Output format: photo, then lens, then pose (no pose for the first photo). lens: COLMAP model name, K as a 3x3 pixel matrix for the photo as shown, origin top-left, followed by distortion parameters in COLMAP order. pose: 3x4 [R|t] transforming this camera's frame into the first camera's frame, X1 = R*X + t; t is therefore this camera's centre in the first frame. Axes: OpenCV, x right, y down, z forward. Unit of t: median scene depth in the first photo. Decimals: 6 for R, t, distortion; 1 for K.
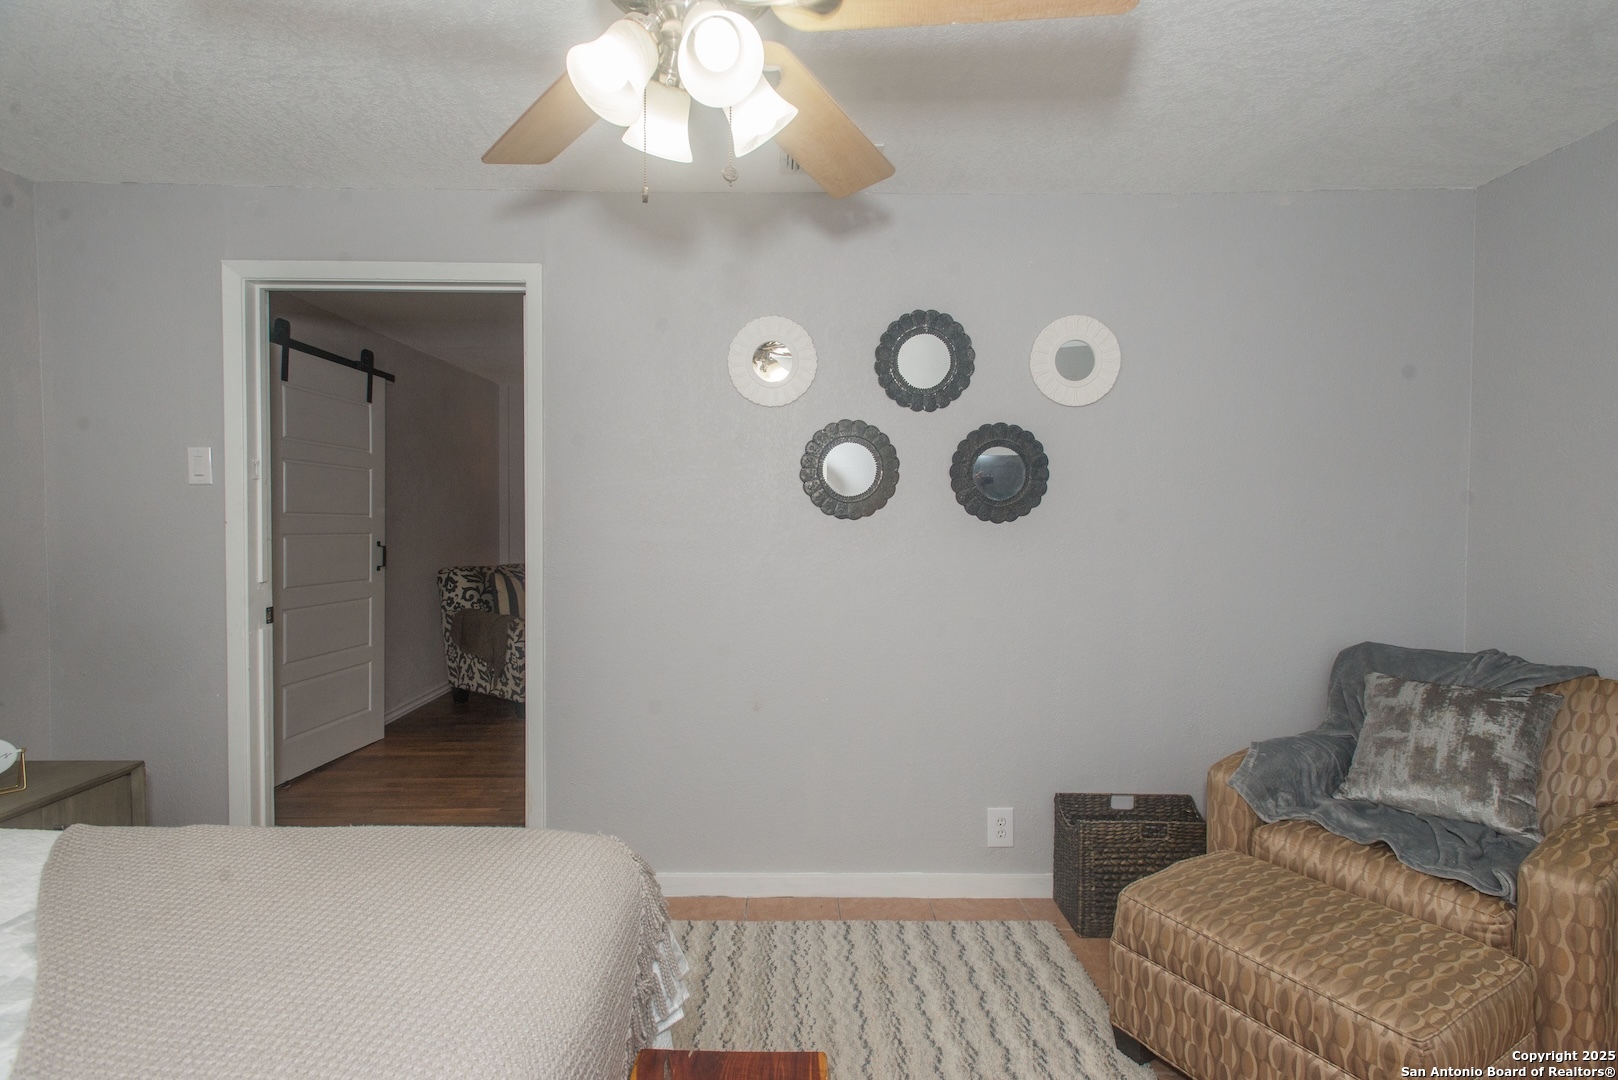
lens RADIAL K [[762.5, 0, 809.0], [0, 762.5, 540.0], [0, 0, 1]] dist [0.001883, 0.000110]
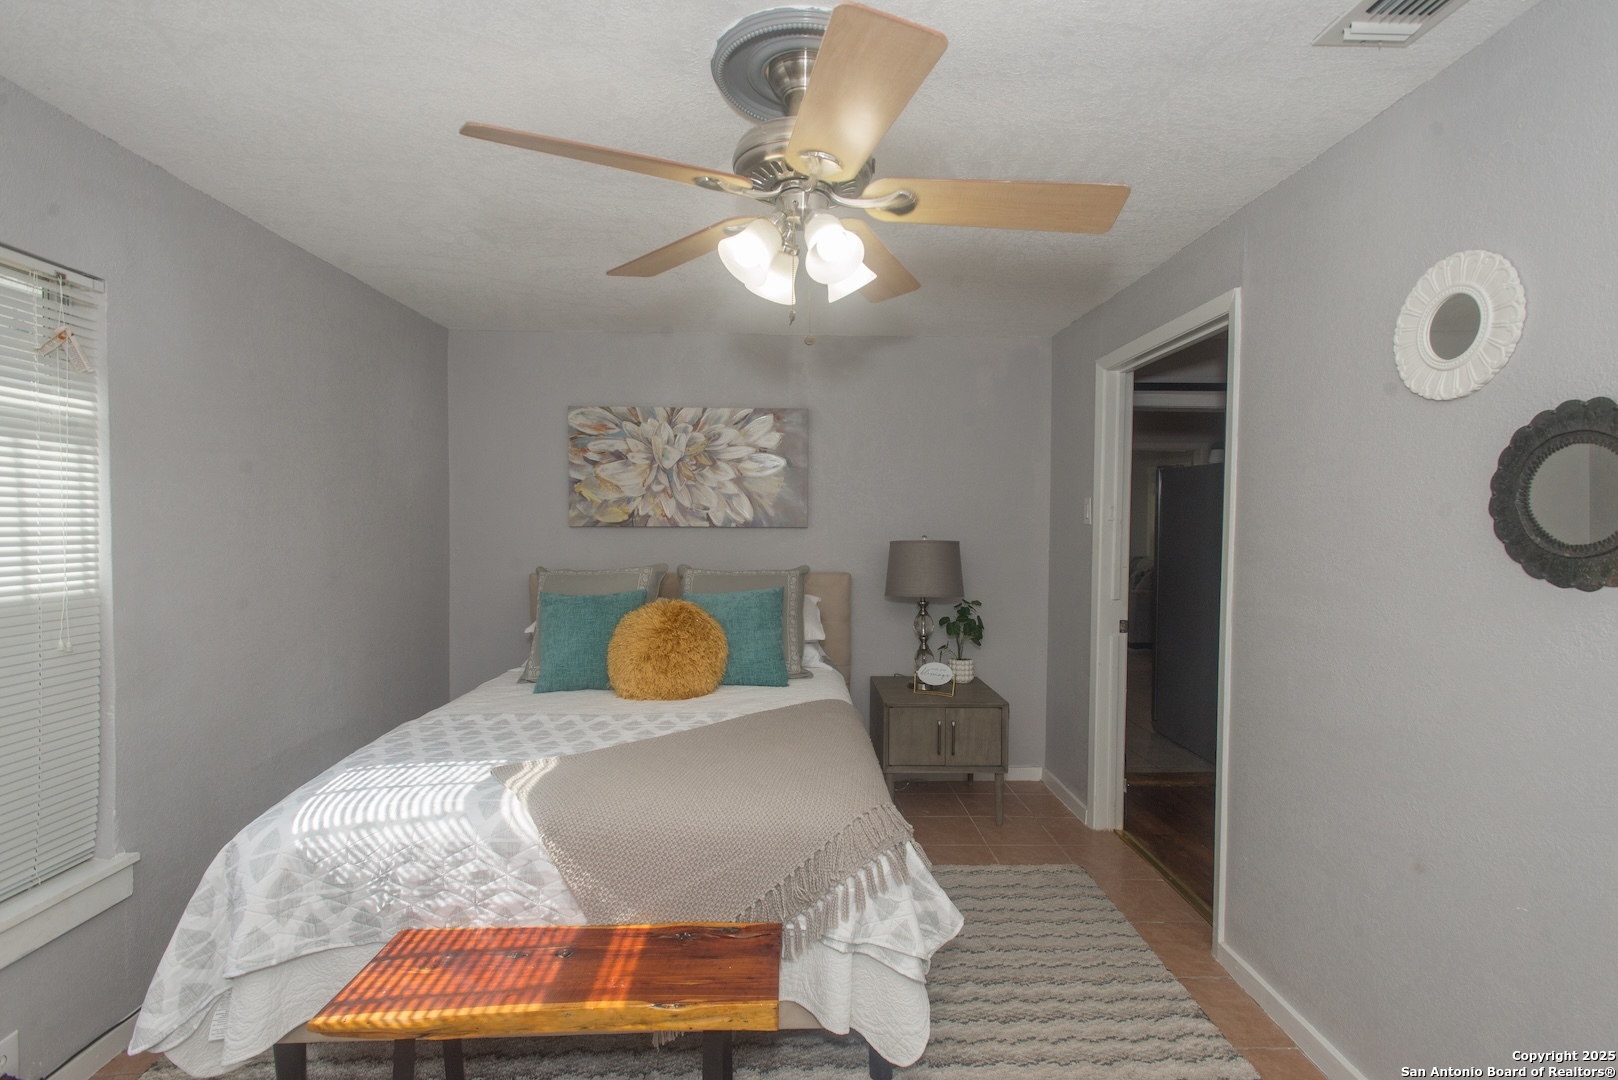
lens RADIAL K [[762.5, 0, 809.0], [0, 762.5, 540.0], [0, 0, 1]] dist [0.001883, 0.000110]
pose [[0.020118, 0.010773, -0.999740, 0.653580], [-0.054437, 0.998470, 0.009664, -0.037398], [0.998315, 0.054228, 0.020673, 0.472849]]
